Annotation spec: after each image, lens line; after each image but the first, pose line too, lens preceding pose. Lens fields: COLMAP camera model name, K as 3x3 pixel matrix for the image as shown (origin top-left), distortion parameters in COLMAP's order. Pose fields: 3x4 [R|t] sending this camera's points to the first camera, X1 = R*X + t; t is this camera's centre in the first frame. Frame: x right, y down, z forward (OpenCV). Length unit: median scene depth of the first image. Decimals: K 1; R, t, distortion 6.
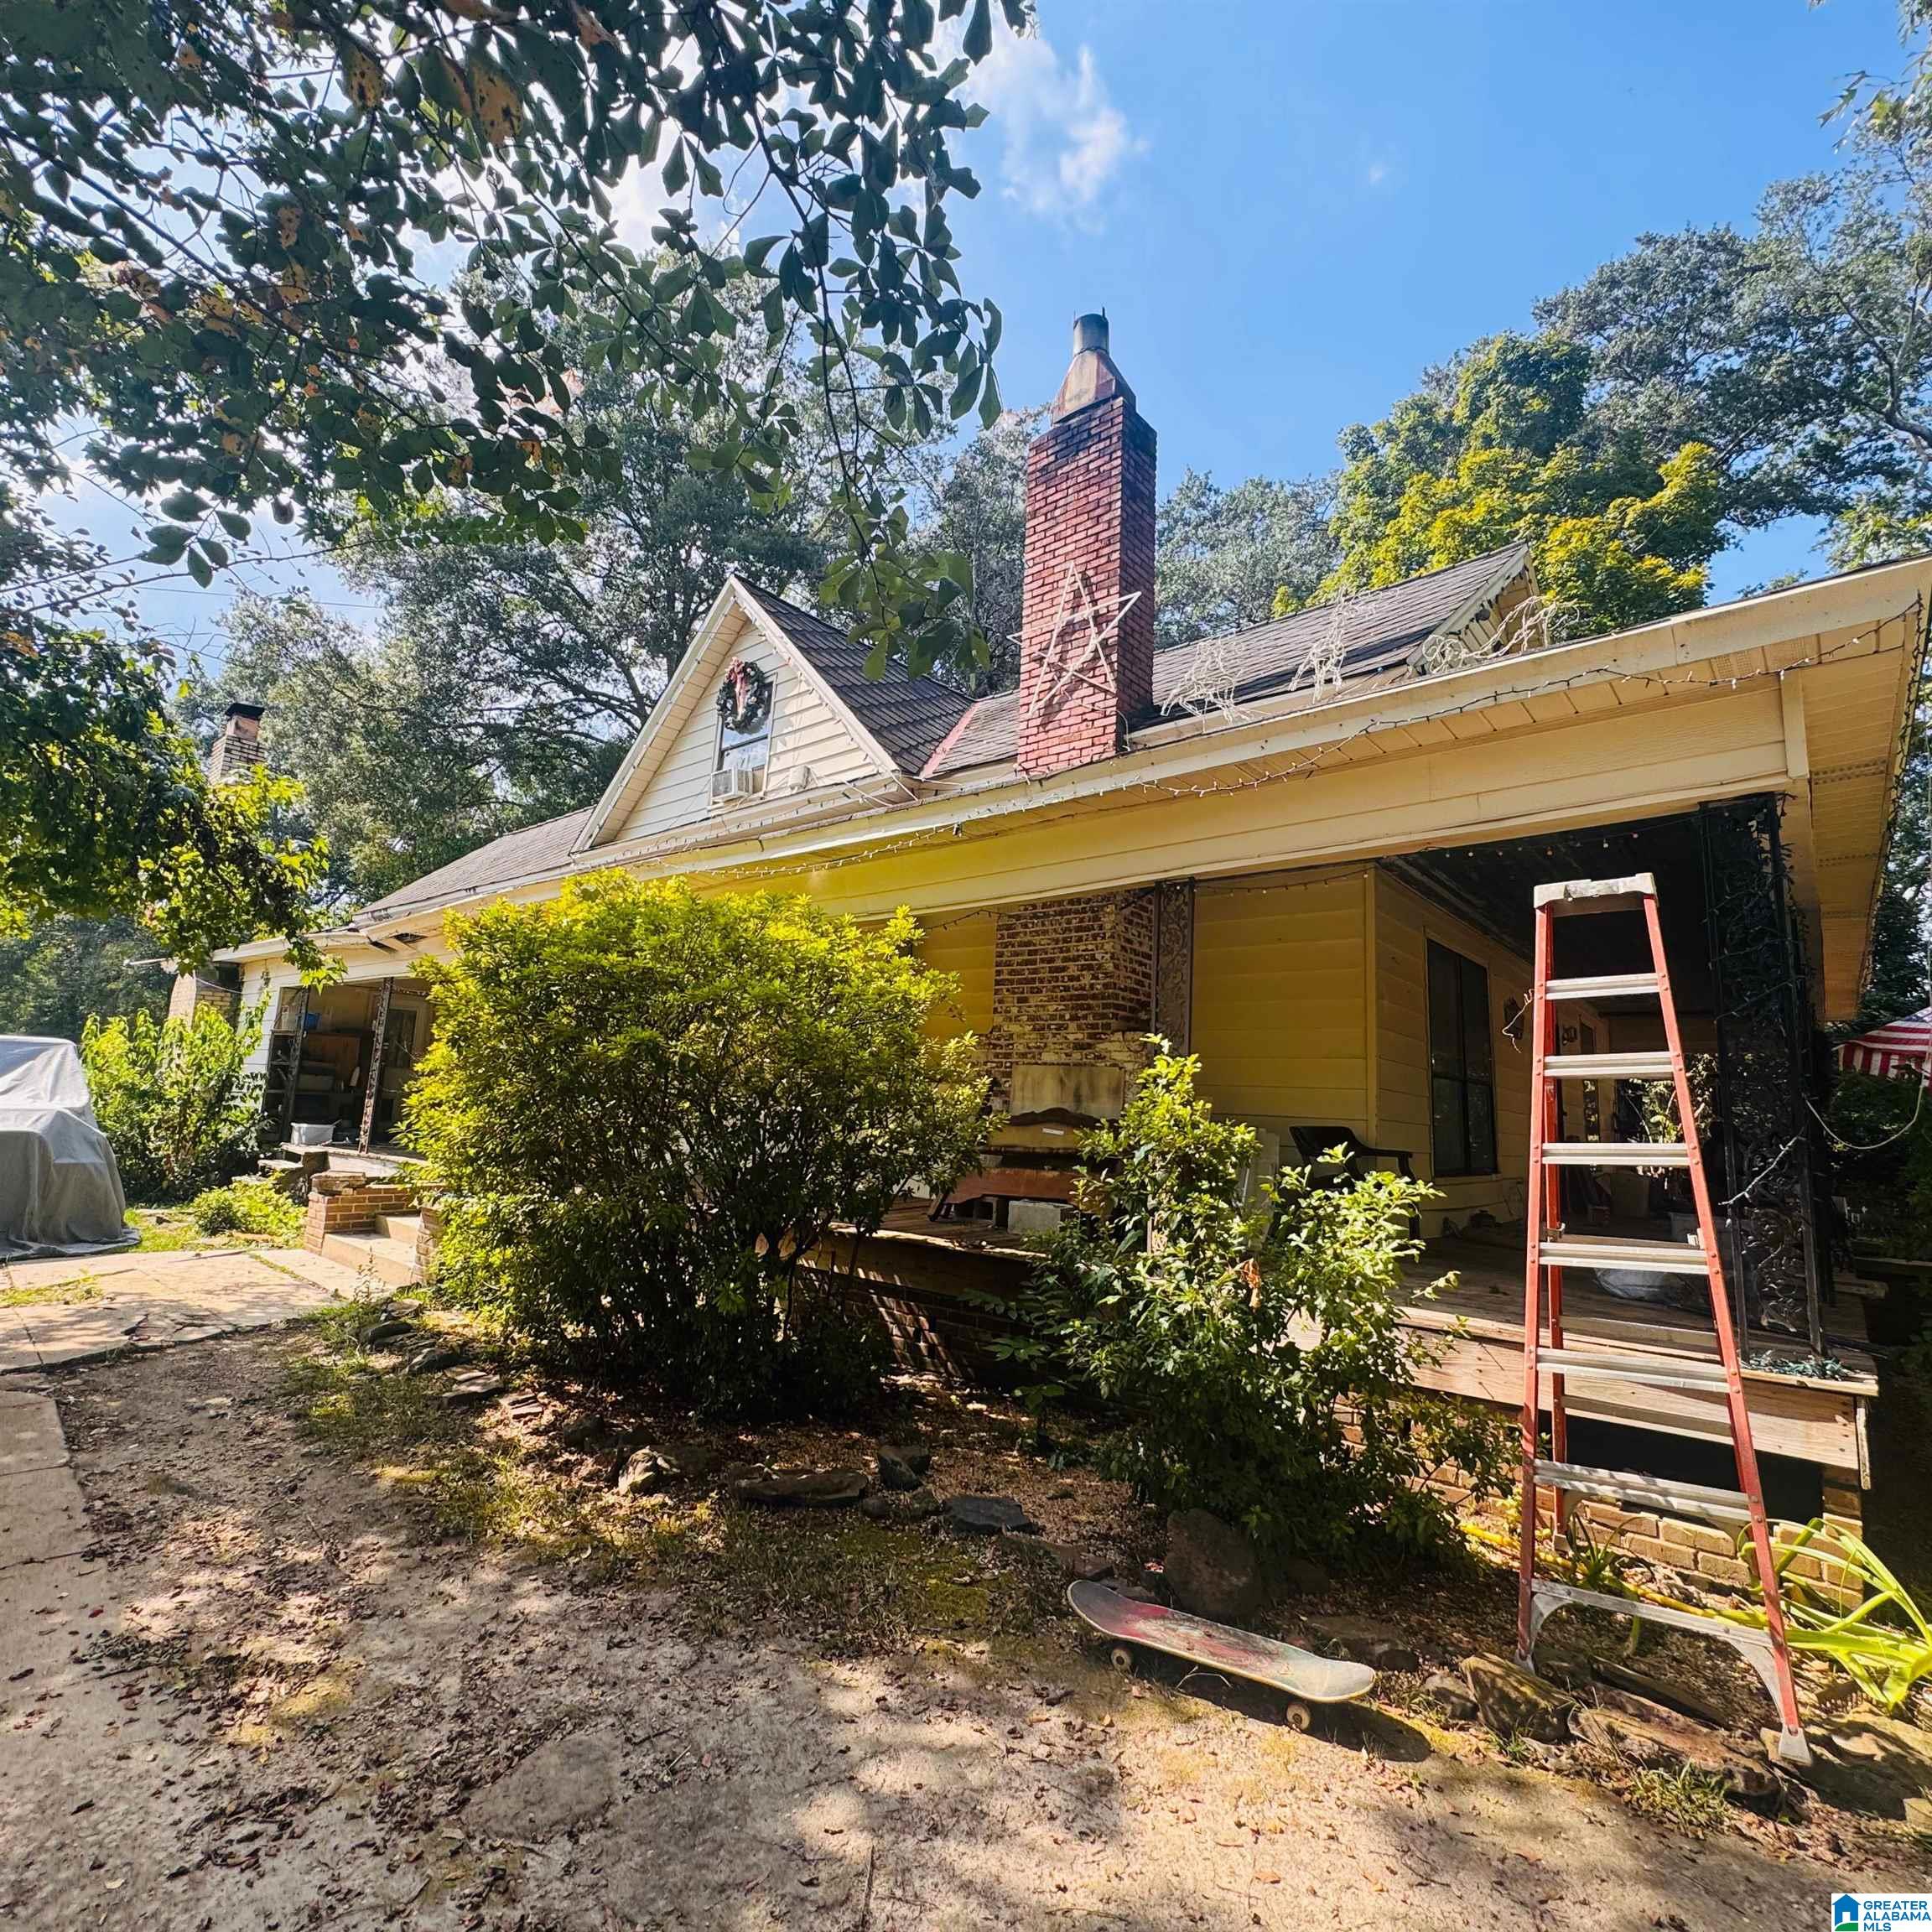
lens RADIAL K [[1030.3, 0, 968.4], [0, 1030.3, 964.2], [0, 0, 1]] dist [-0.002499, 0.000446]
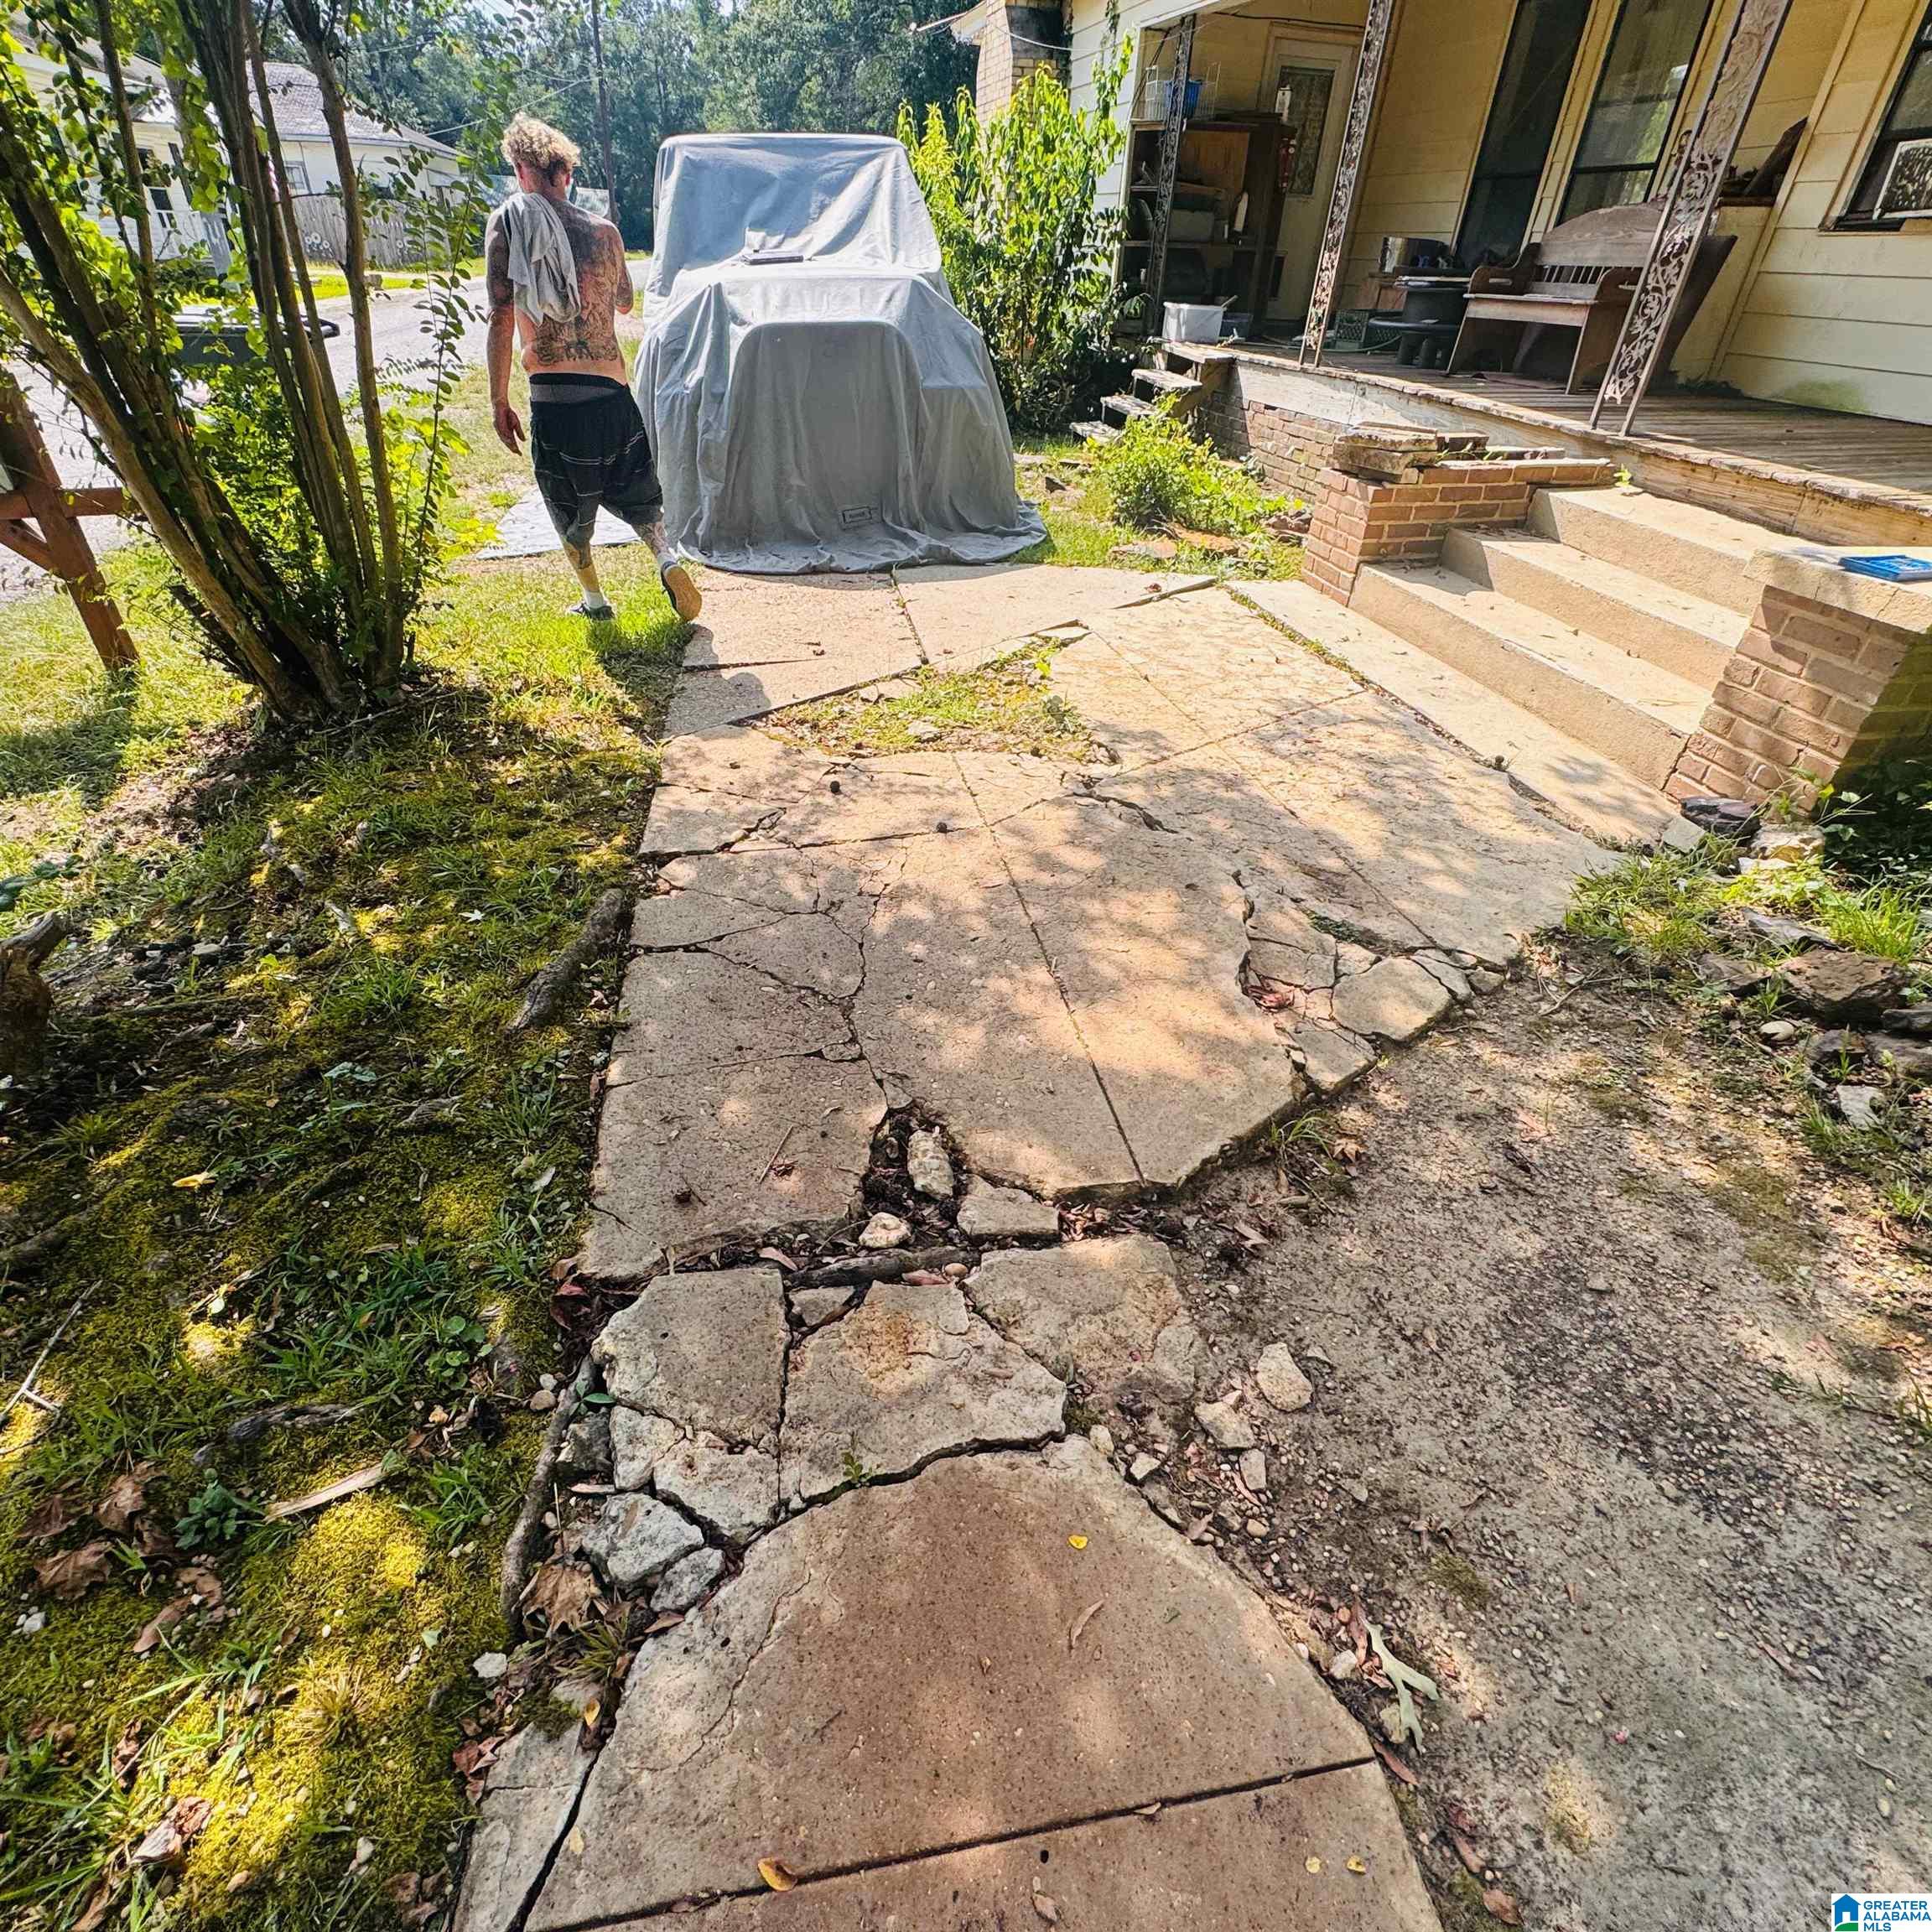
lens RADIAL K [[1030.3, 0, 967.7], [0, 1030.3, 968.2], [0, 0, 1]] dist [-0.002499, 0.000446]
pose [[0.814921, 0.316278, -0.485666, -0.334867], [0.089696, 0.759053, 0.644821, 0.047657], [0.572589, -0.569040, 0.590199, 0.334570]]
